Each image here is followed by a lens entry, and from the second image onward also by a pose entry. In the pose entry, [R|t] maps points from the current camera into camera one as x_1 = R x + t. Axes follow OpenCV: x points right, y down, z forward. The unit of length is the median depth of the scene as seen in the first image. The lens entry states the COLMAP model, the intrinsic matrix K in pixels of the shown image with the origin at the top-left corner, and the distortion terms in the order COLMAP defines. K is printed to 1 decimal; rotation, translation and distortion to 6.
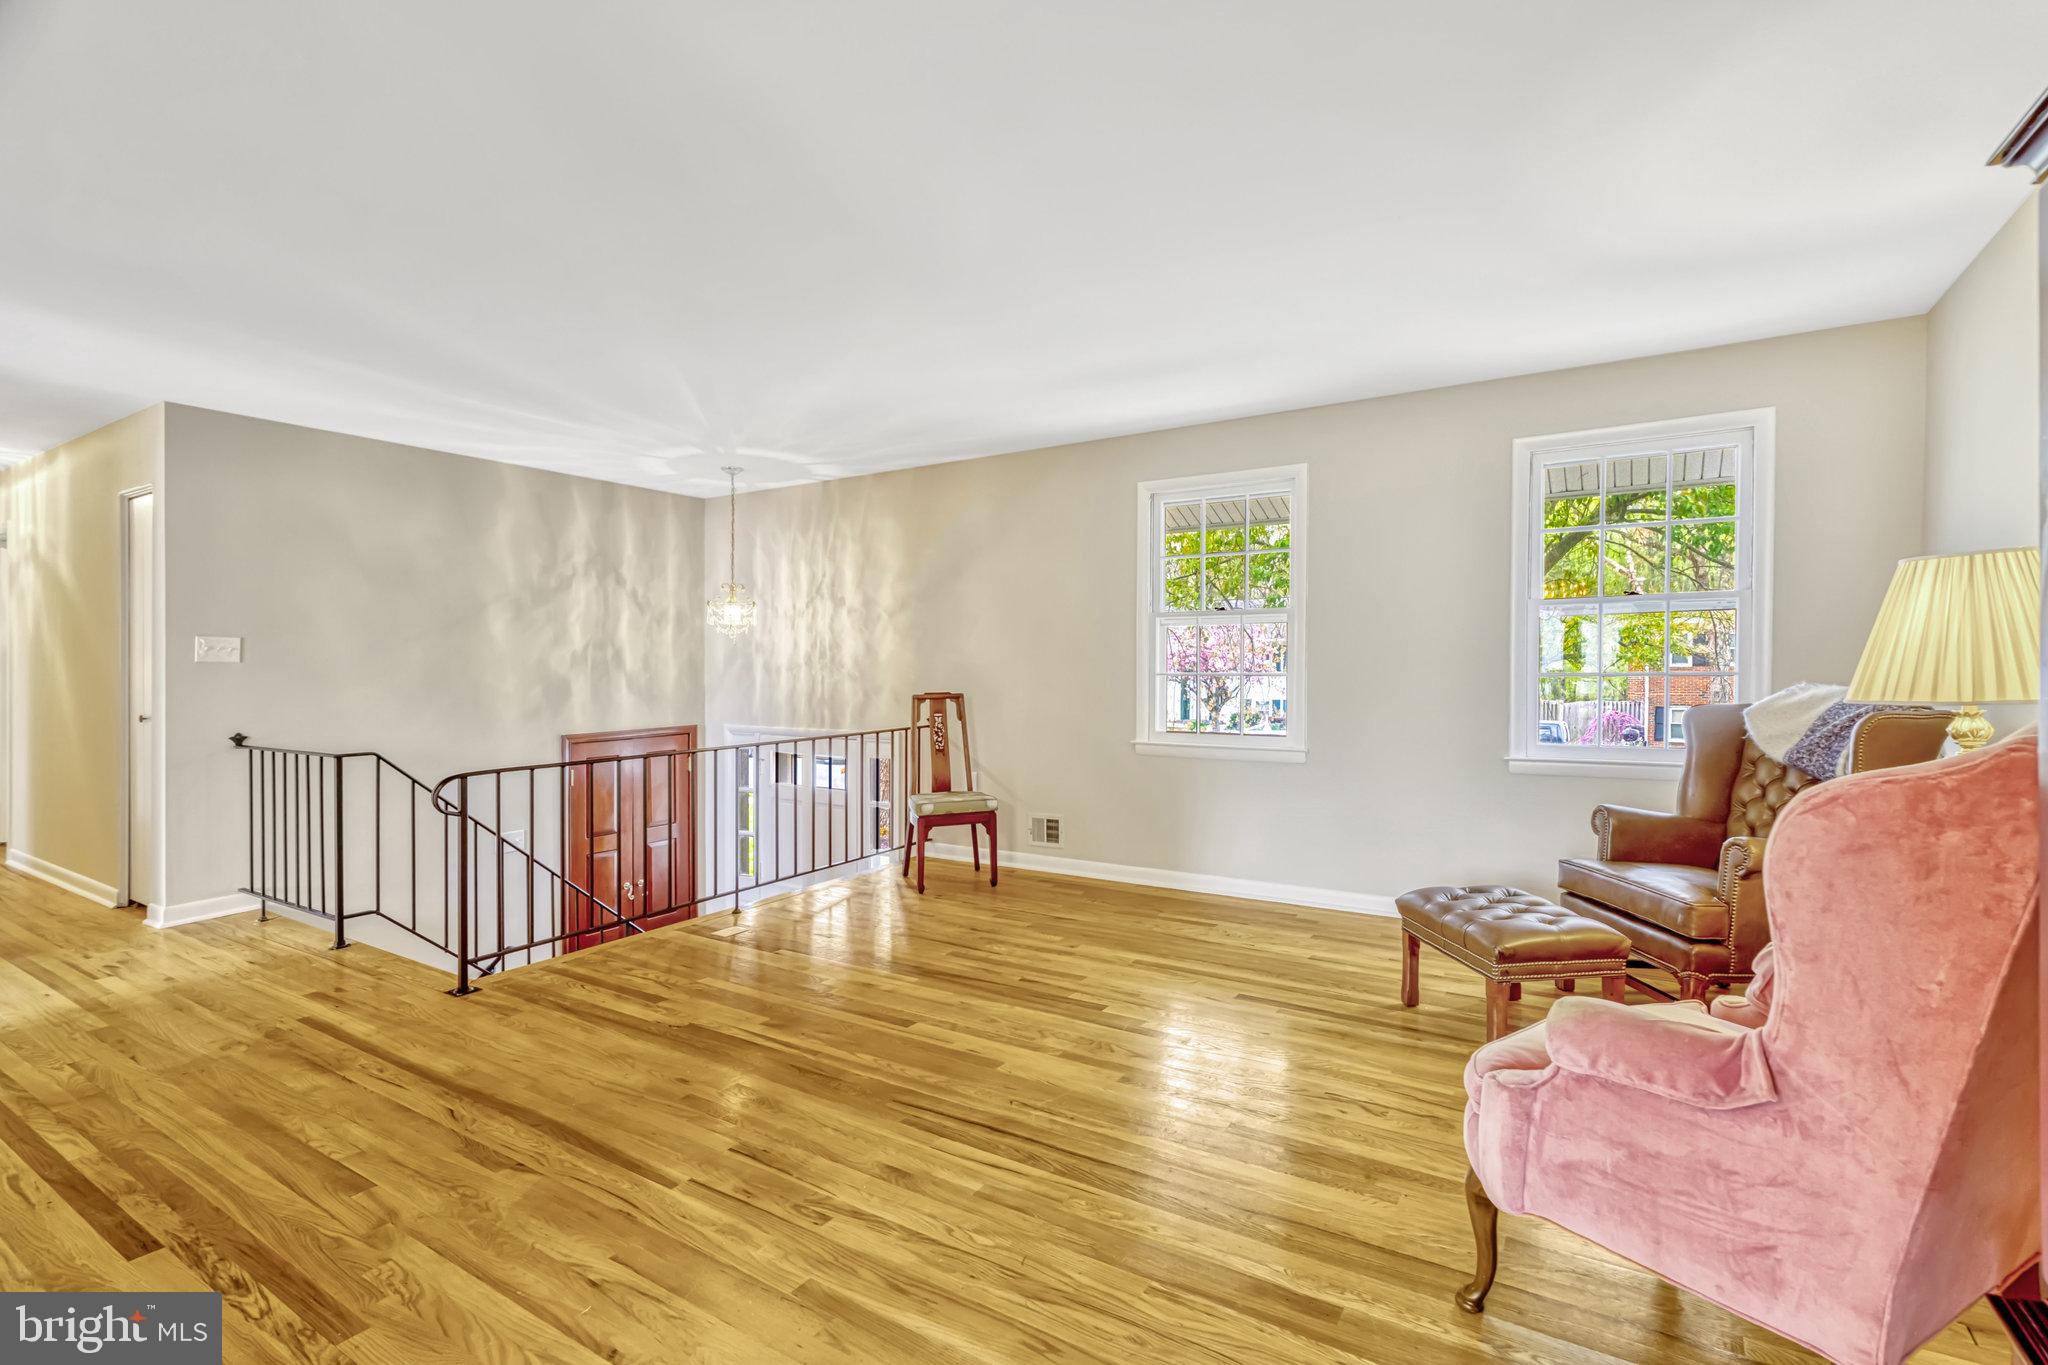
lens RADIAL K [[935.0, 0, 1032.1], [0, 935.0, 674.8], [0, 0, 1]] dist [-0.013445, 0.005498]
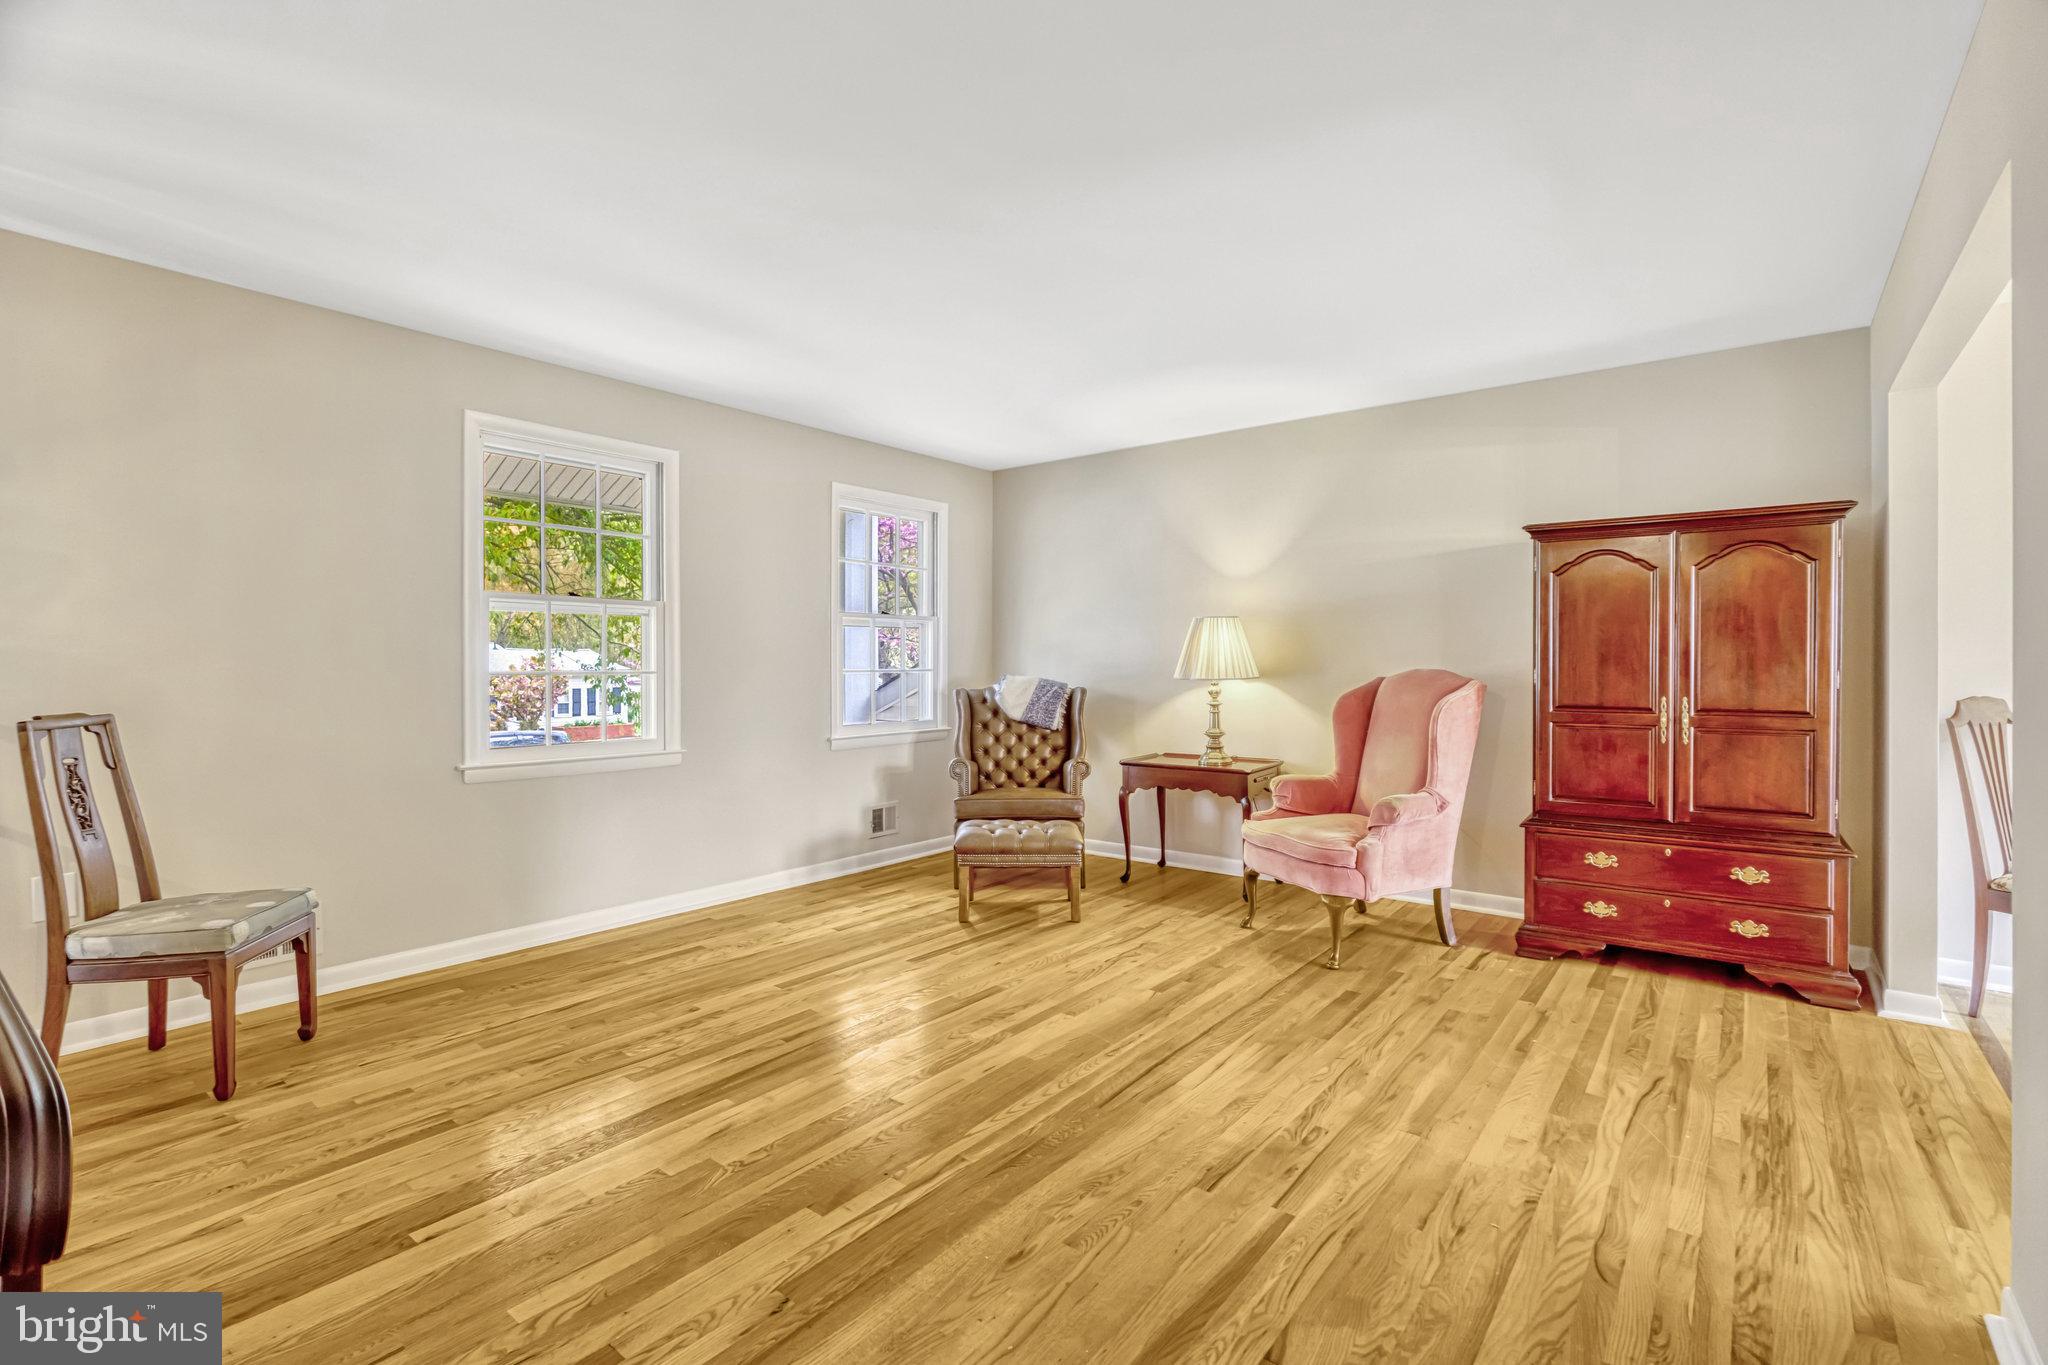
lens RADIAL K [[935.0, 0, 1032.1], [0, 935.0, 674.8], [0, 0, 1]] dist [-0.013445, 0.005498]
pose [[0.108045, -0.008383, 0.994111, -0.961878], [0.012180, 0.999901, 0.007108, 0.000952], [-0.994071, 0.011340, 0.108136, 0.830511]]
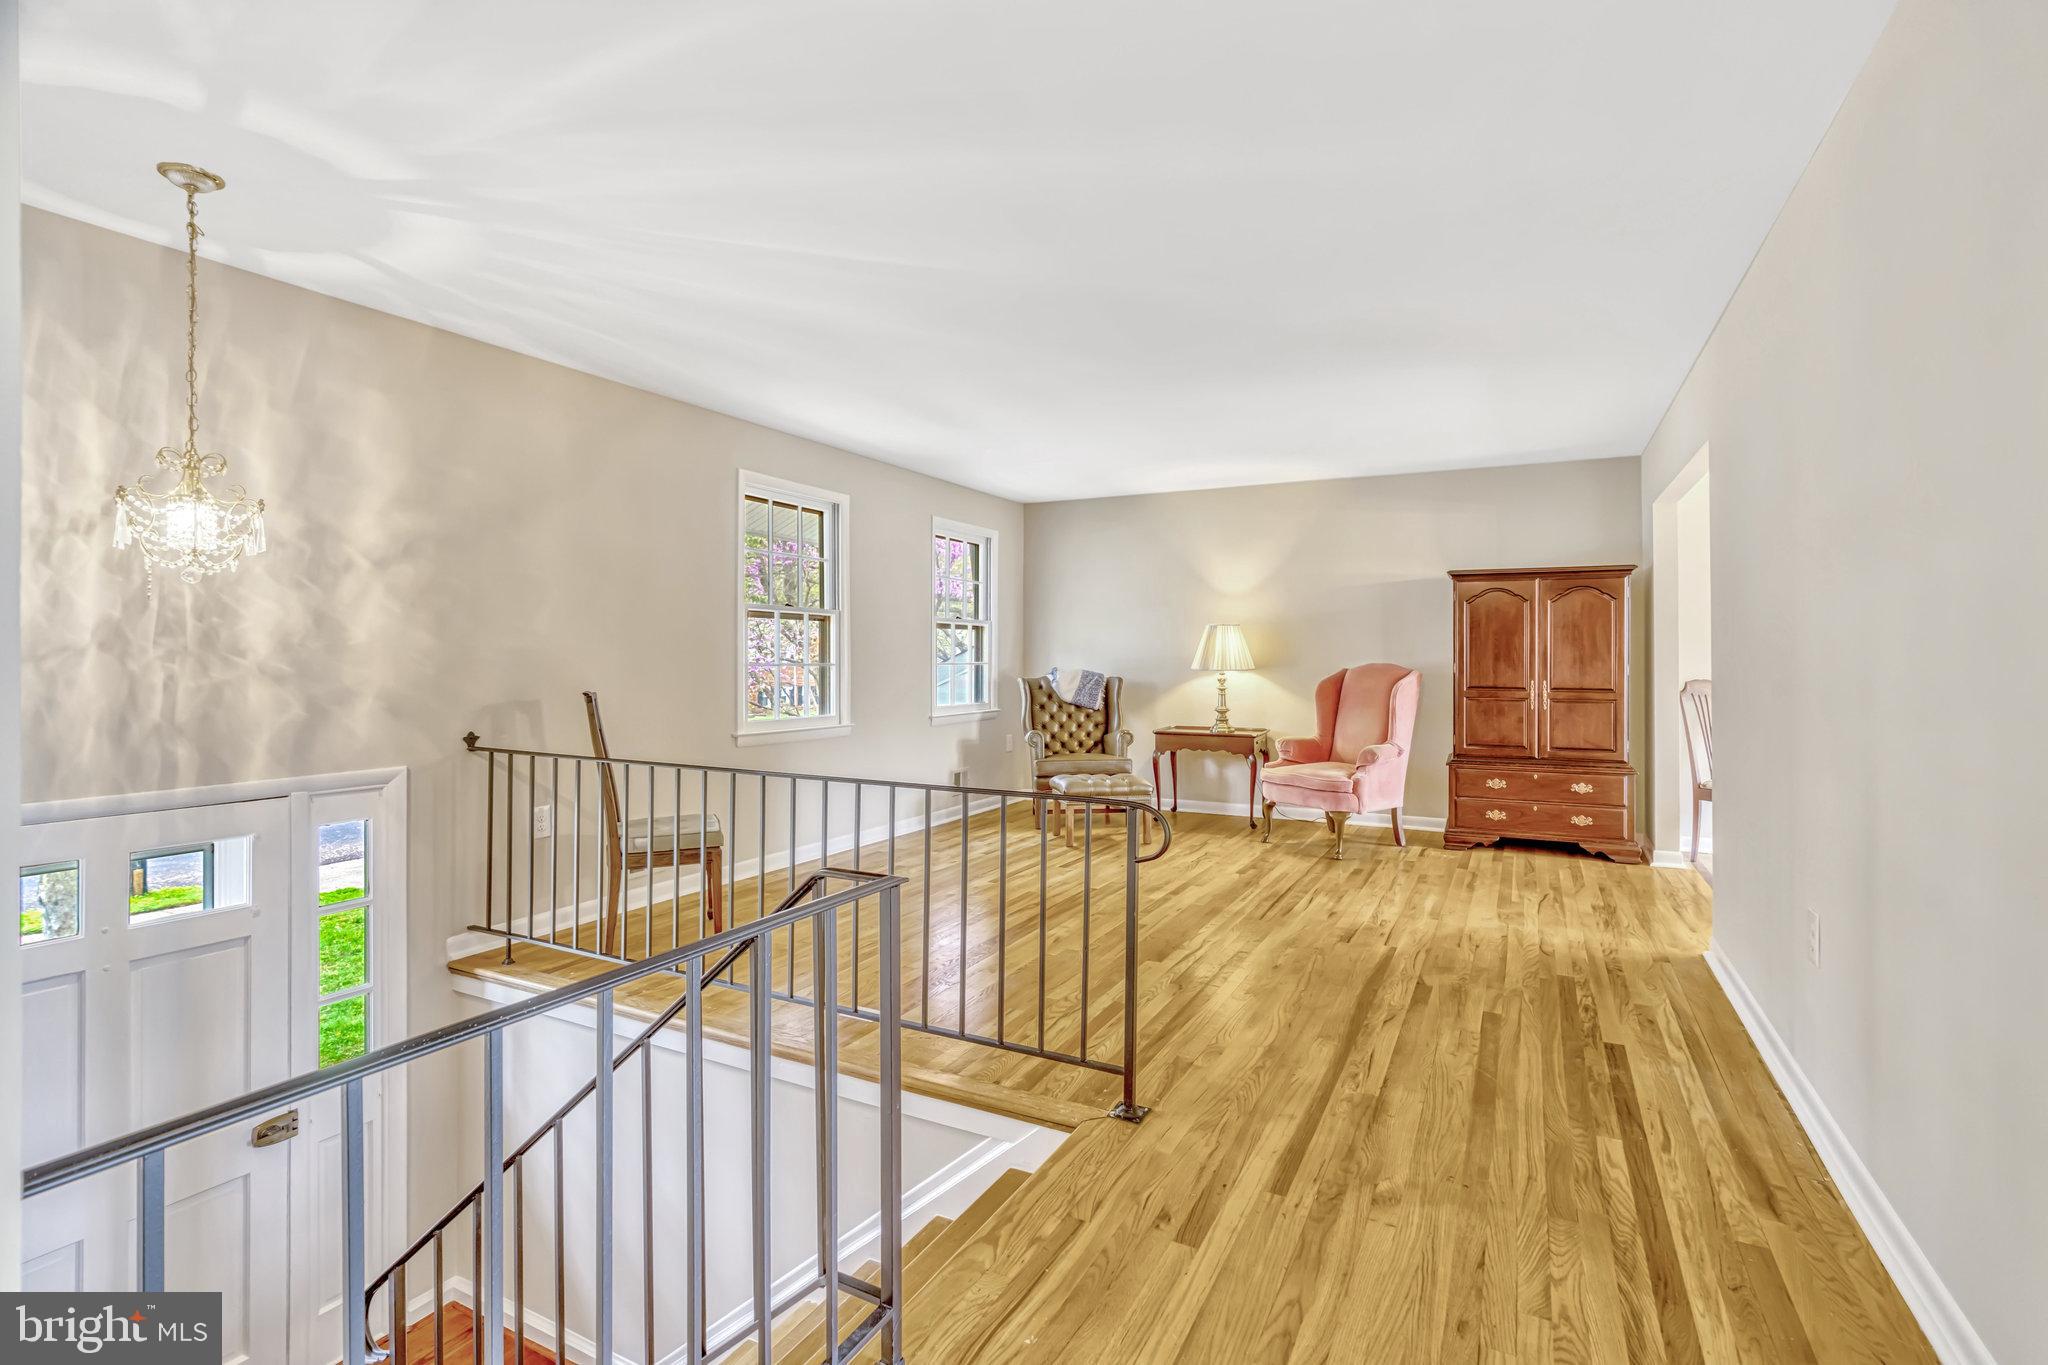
lens RADIAL K [[944.6, 0, 1057.6], [0, 944.6, 659.8], [0, 0, 1]] dist [0.000639, 0.000053]
pose [[-0.089758, 0.002908, 0.995959, -1.536776], [0.009911, 0.999949, -0.002026, -0.000896], [-0.995914, 0.009689, -0.089782, 1.299308]]
